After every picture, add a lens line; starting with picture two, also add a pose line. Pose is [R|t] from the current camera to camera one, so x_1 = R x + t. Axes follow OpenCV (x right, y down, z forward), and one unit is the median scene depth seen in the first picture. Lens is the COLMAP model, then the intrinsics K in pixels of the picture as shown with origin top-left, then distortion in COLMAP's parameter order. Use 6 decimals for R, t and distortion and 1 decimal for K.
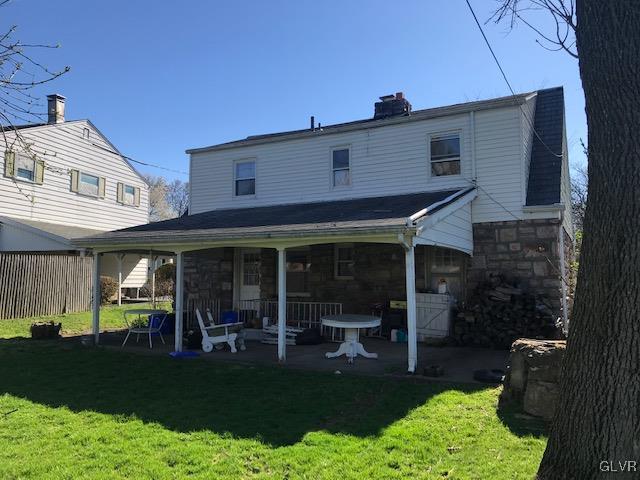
lens RADIAL K [[530.7, 0, 316.1], [0, 530.7, 243.2], [0, 0, 1]] dist [0.055437, -0.089289]
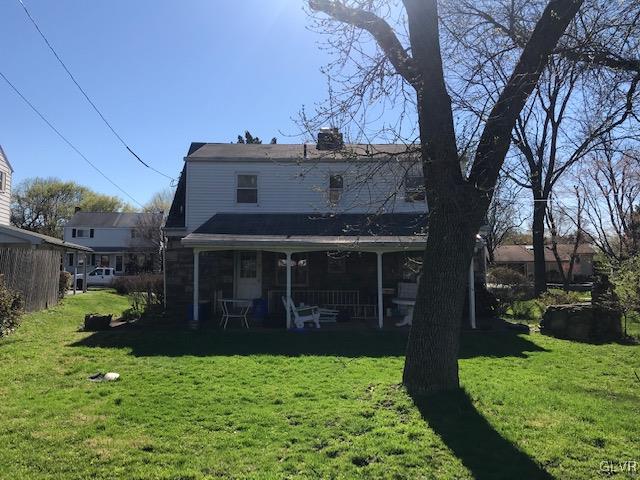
lens RADIAL K [[530.7, 0, 319.0], [0, 530.7, 239.6], [0, 0, 1]] dist [0.055437, -0.089289]
pose [[0.865744, 0.035319, 0.499239, -0.785684], [-0.038122, 0.999263, -0.004584, -0.011297], [-0.499033, -0.015064, 0.866452, -0.154763]]
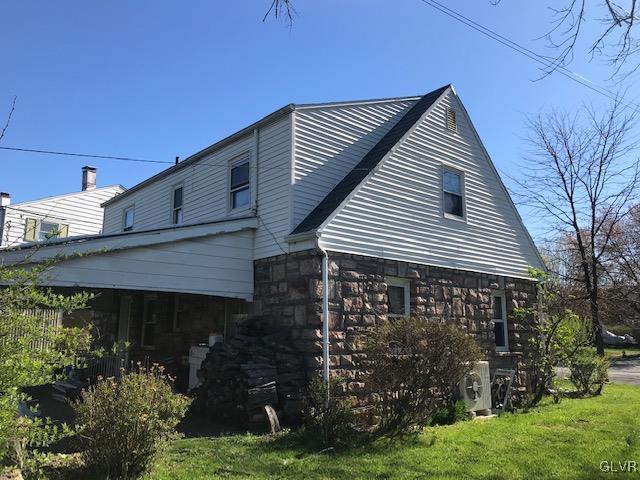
lens RADIAL K [[530.7, 0, 320.2], [0, 530.7, 234.7], [0, 0, 1]] dist [0.055437, -0.089289]
pose [[0.930631, -0.069648, -0.359270, 0.723849], [0.030335, 0.993025, -0.113931, 0.020681], [0.364699, 0.095130, 0.926253, 0.286771]]
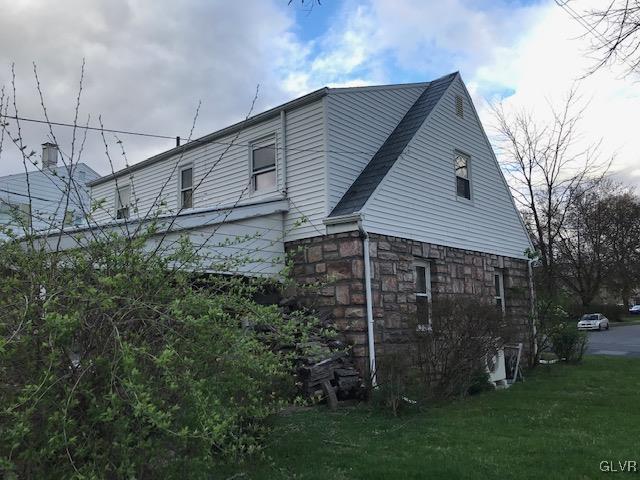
lens RADIAL K [[530.7, 0, 316.9], [0, 530.7, 235.8], [0, 0, 1]] dist [0.055437, -0.089289]
pose [[0.965896, -0.059200, -0.252070, 0.582739], [0.042290, 0.996509, -0.071986, 0.015300], [0.255452, 0.058871, 0.965028, 0.219586]]
